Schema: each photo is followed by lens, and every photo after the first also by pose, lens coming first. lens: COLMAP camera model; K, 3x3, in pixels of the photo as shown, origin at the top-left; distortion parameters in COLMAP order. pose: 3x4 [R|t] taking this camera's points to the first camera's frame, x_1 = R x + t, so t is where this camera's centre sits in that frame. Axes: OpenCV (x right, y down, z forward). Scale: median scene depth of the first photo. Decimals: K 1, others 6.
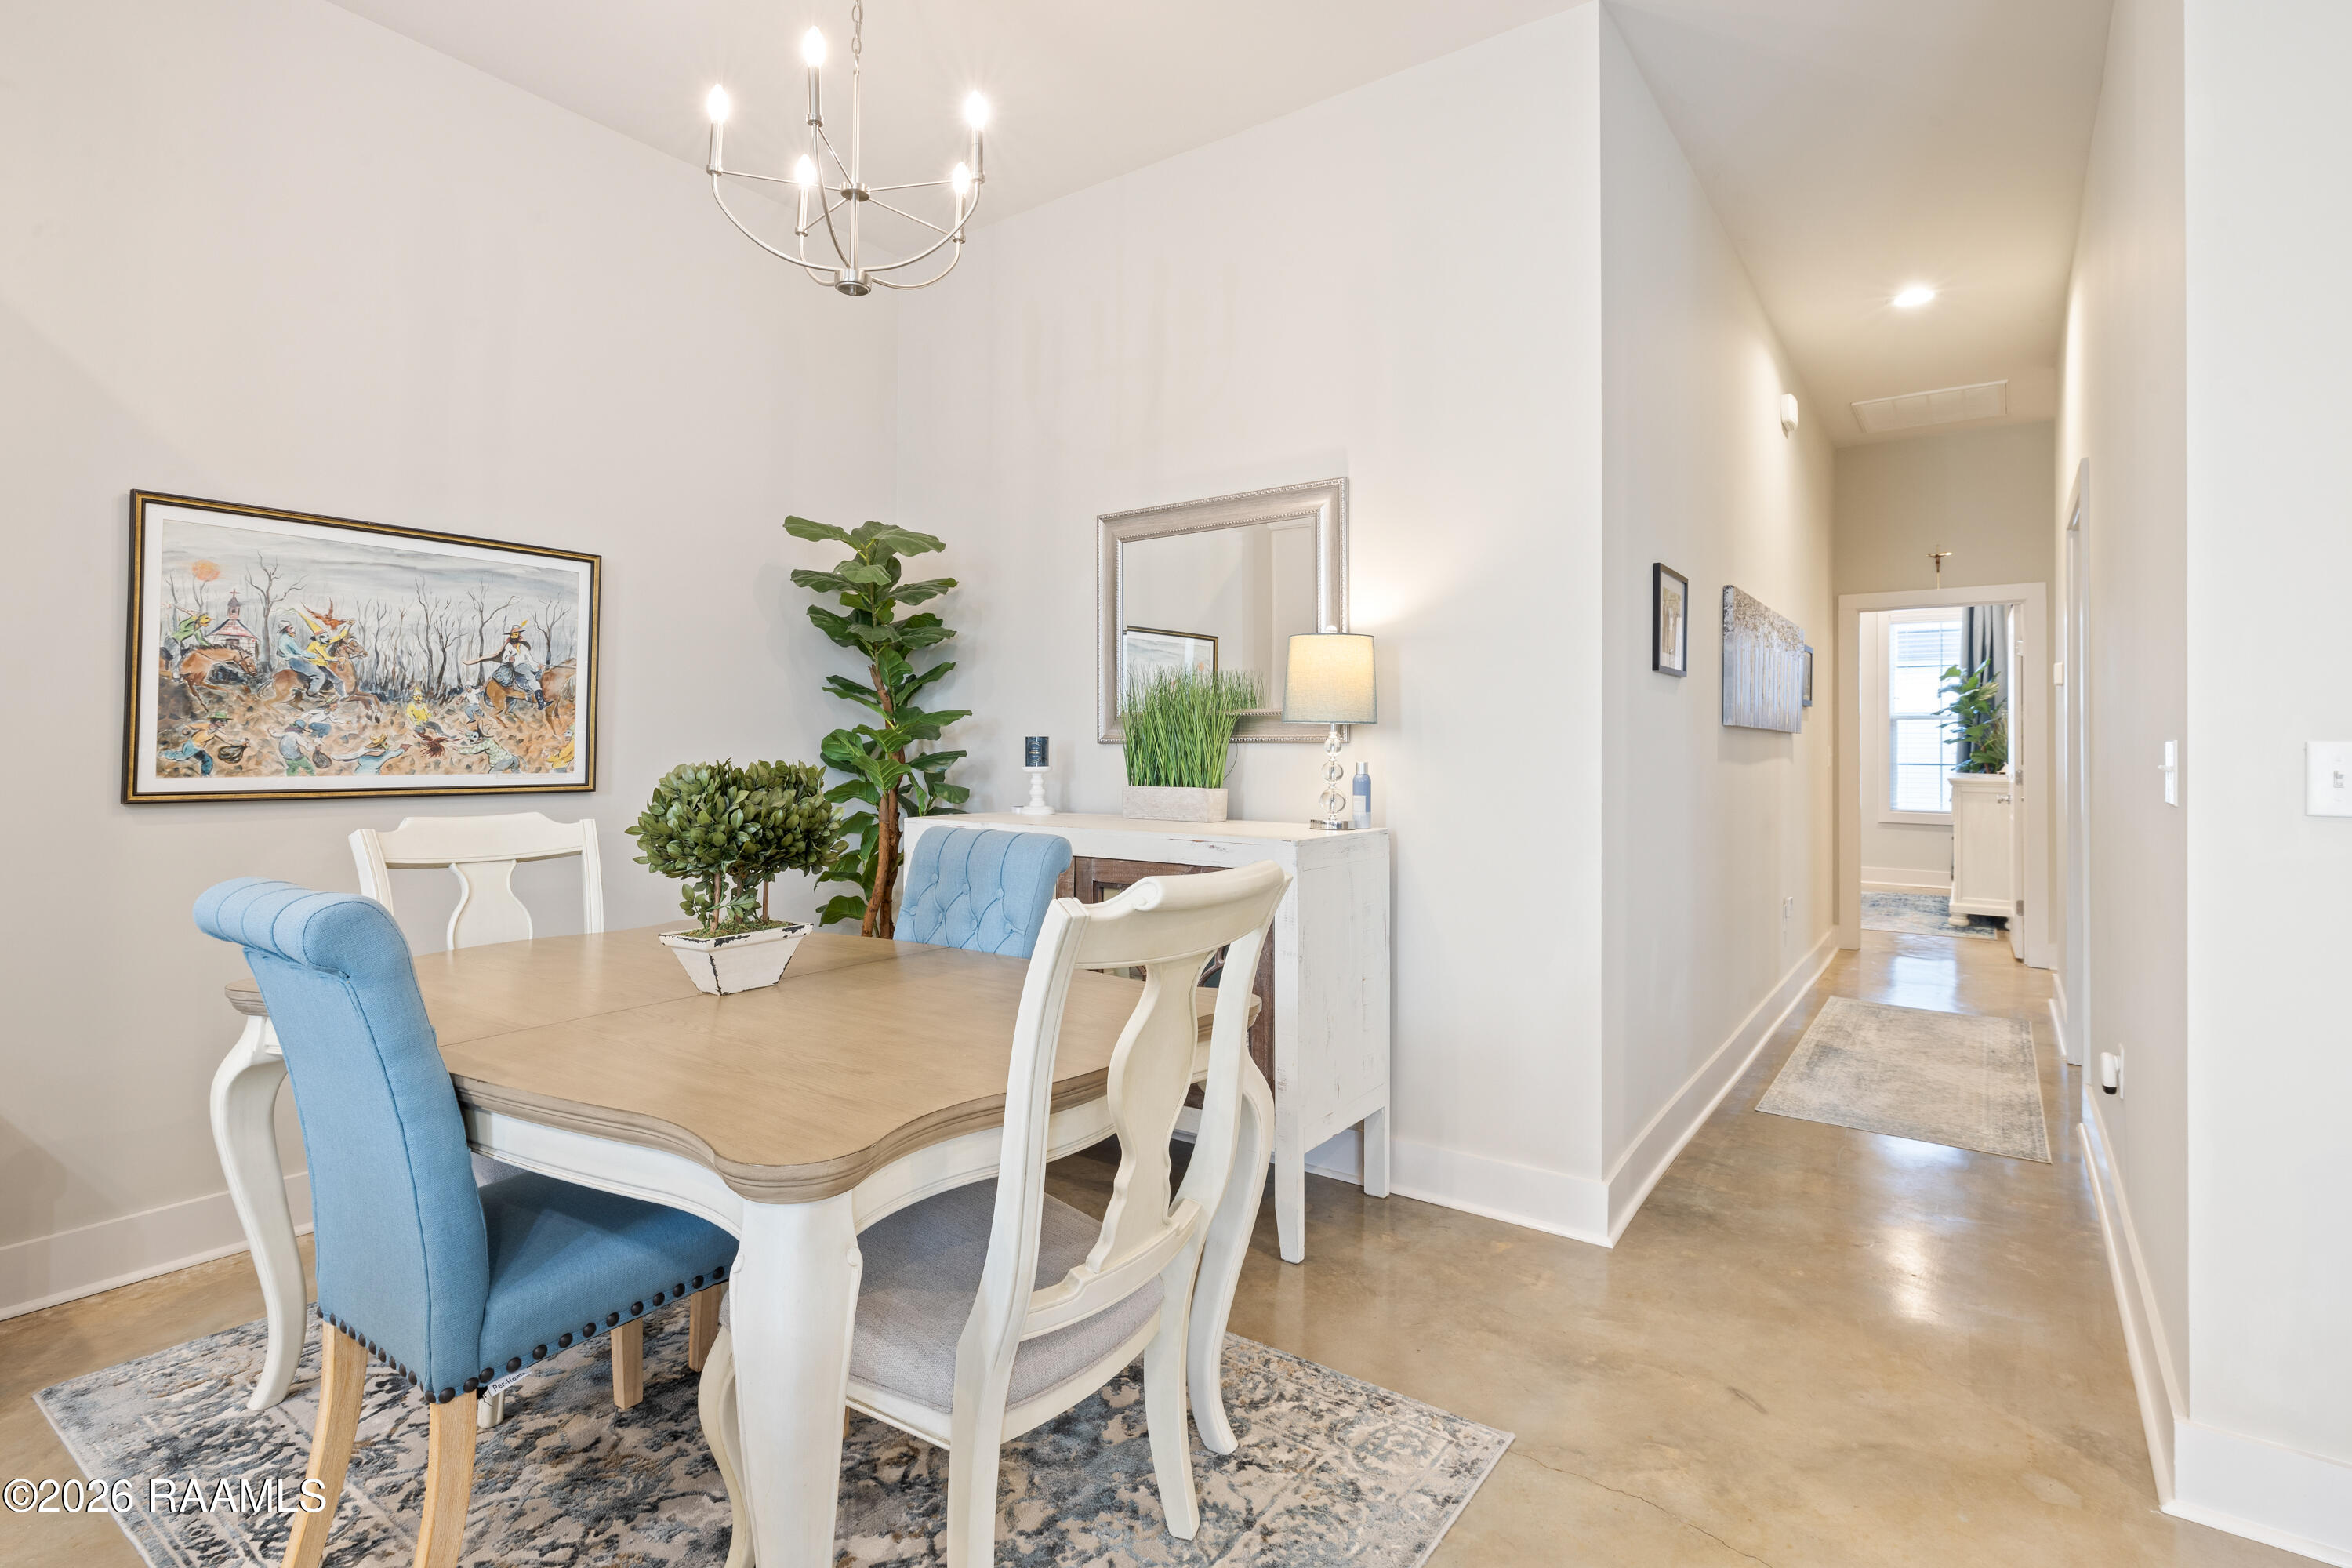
lens RADIAL K [[1144.9, 0, 1164.0], [0, 1144.9, 718.0], [0, 0, 1]] dist [0.000629, 0.000048]
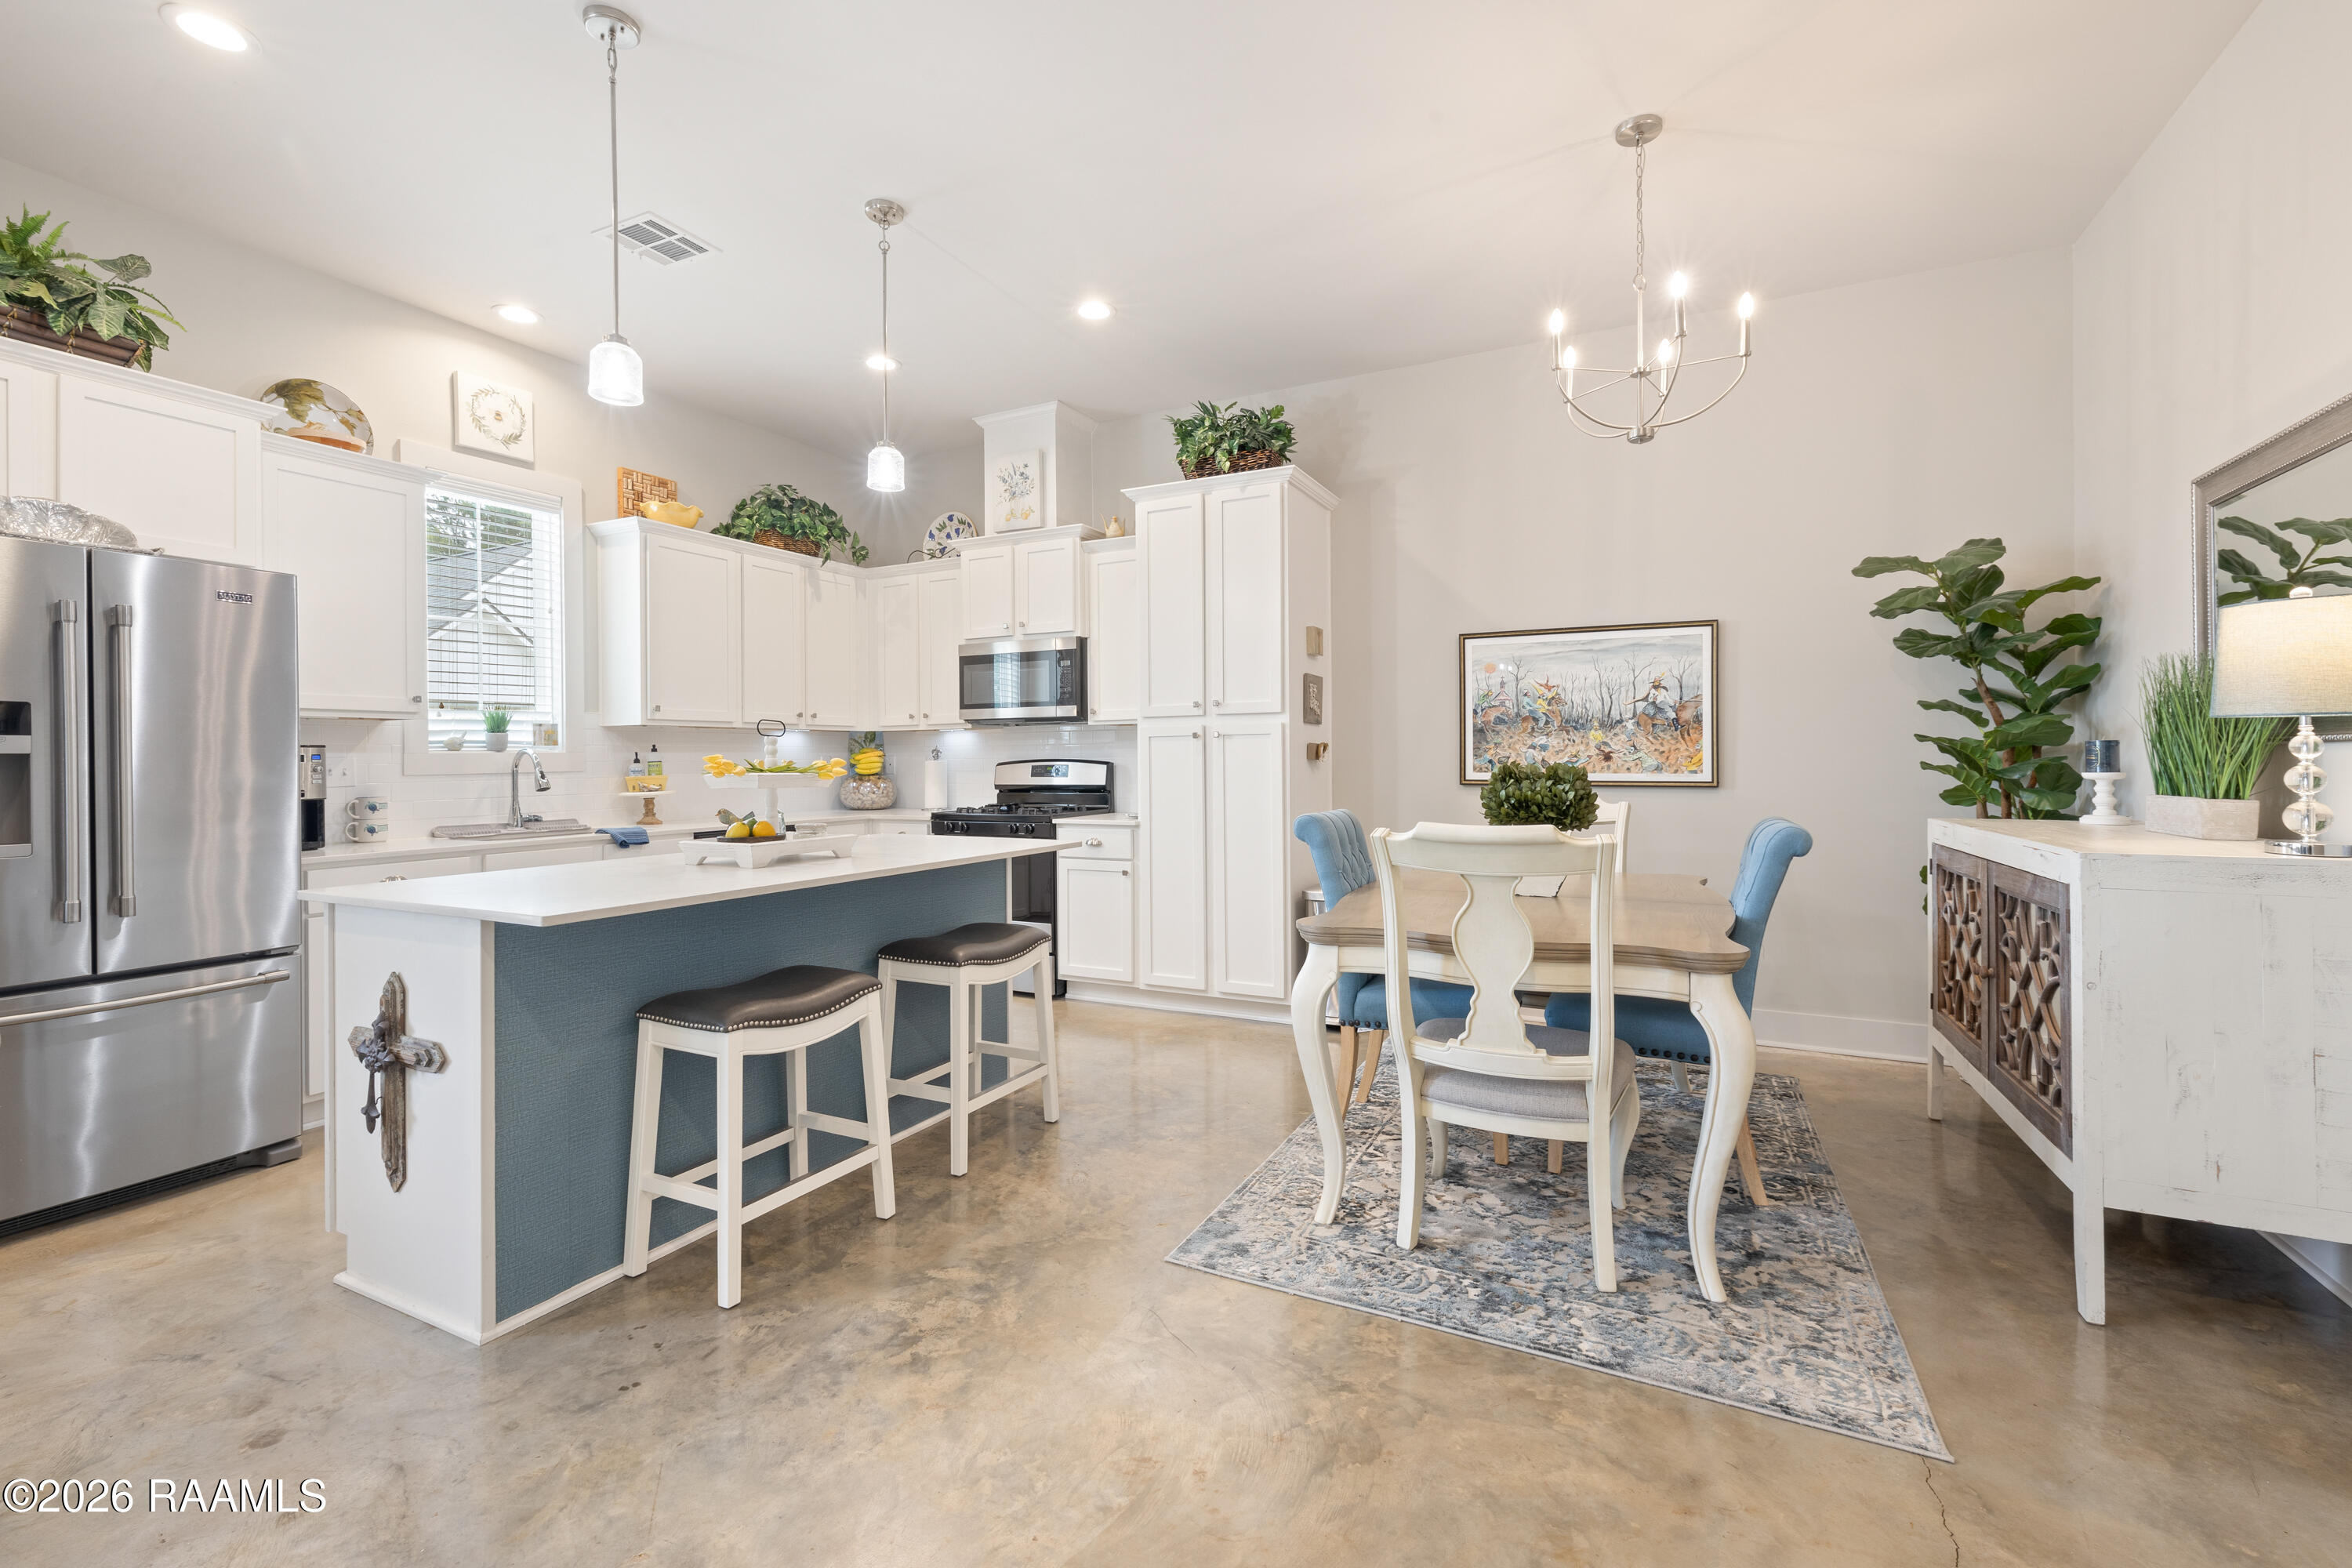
lens RADIAL K [[1002.8, 0, 1179.7], [0, 1002.8, 759.9], [0, 0, 1]] dist [-0.002045, 0.000367]
pose [[0.168786, -0.004189, -0.985644, 0.684633], [0.030888, 0.999522, 0.001042, 0.009766], [0.985169, -0.030620, 0.168835, 0.154856]]
